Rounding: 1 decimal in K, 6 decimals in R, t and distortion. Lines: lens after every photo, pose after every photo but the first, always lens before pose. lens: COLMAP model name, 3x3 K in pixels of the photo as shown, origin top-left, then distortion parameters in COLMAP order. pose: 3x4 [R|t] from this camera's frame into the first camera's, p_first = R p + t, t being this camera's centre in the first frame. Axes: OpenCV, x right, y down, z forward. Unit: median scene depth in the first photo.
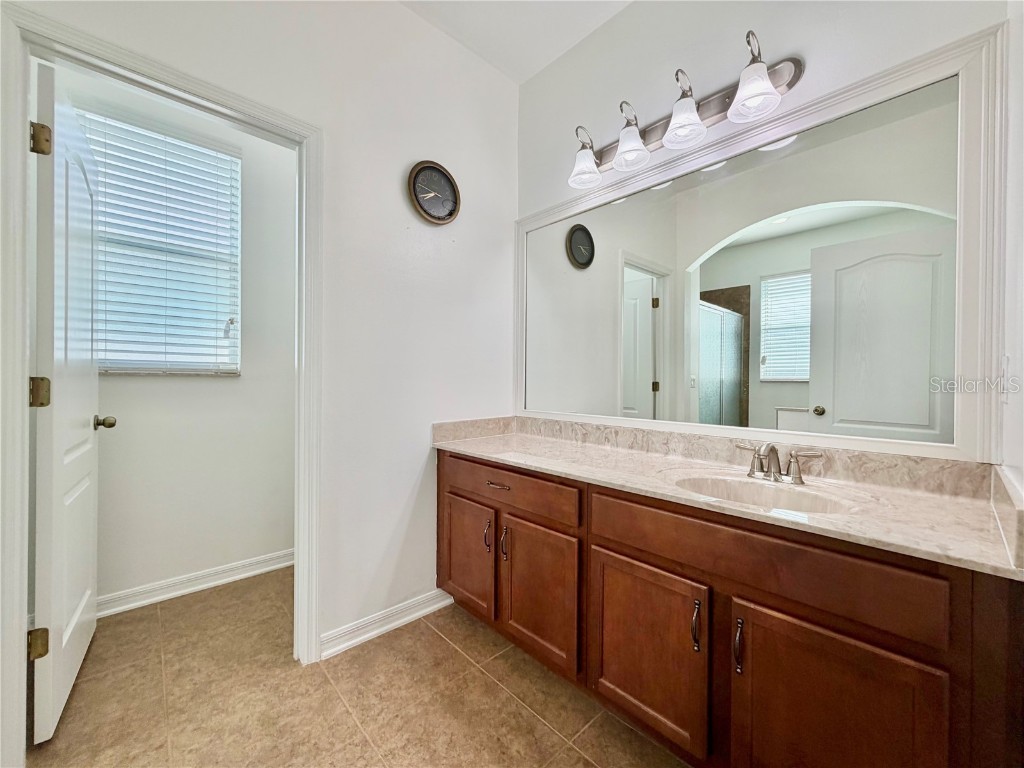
lens RADIAL K [[404.0, 0, 523.4], [0, 404.0, 384.8], [0, 0, 1]] dist [-0.013568, 0.000113]
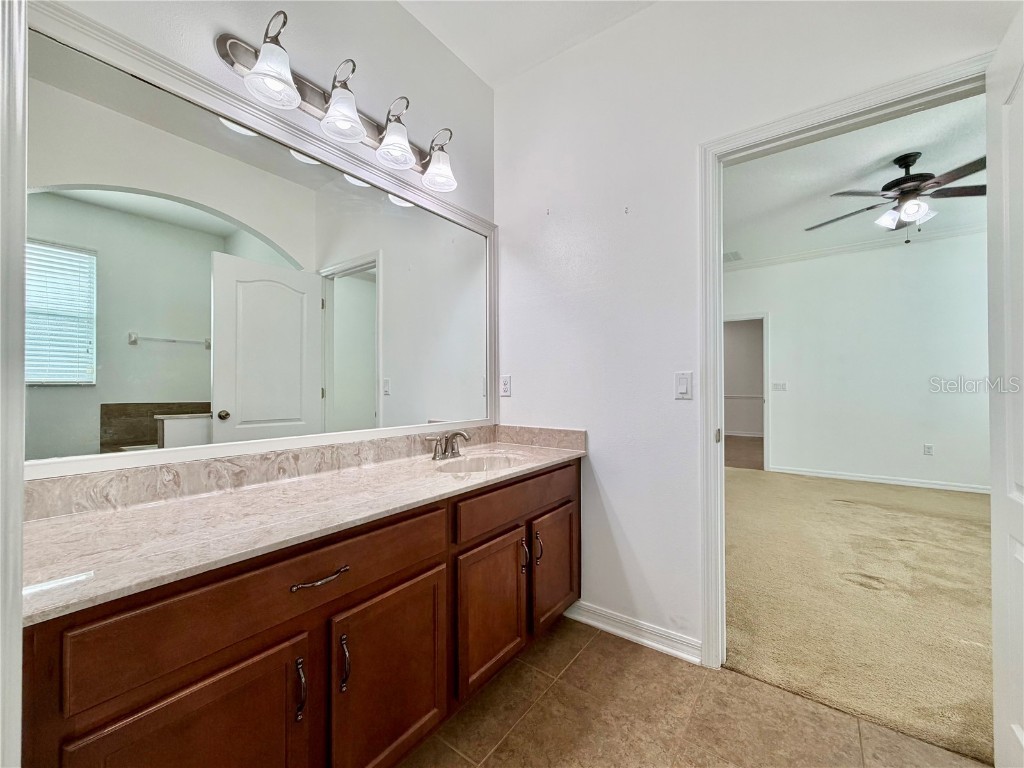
lens RADIAL K [[409.7, 0, 509.6], [0, 409.7, 383.9], [0, 0, 1]] dist [0.001217, 0.000153]
pose [[-0.155904, -0.005193, 0.987759, -0.605079], [0.008142, 0.999945, 0.006543, -0.020831], [-0.987739, 0.009063, -0.155853, 0.748504]]
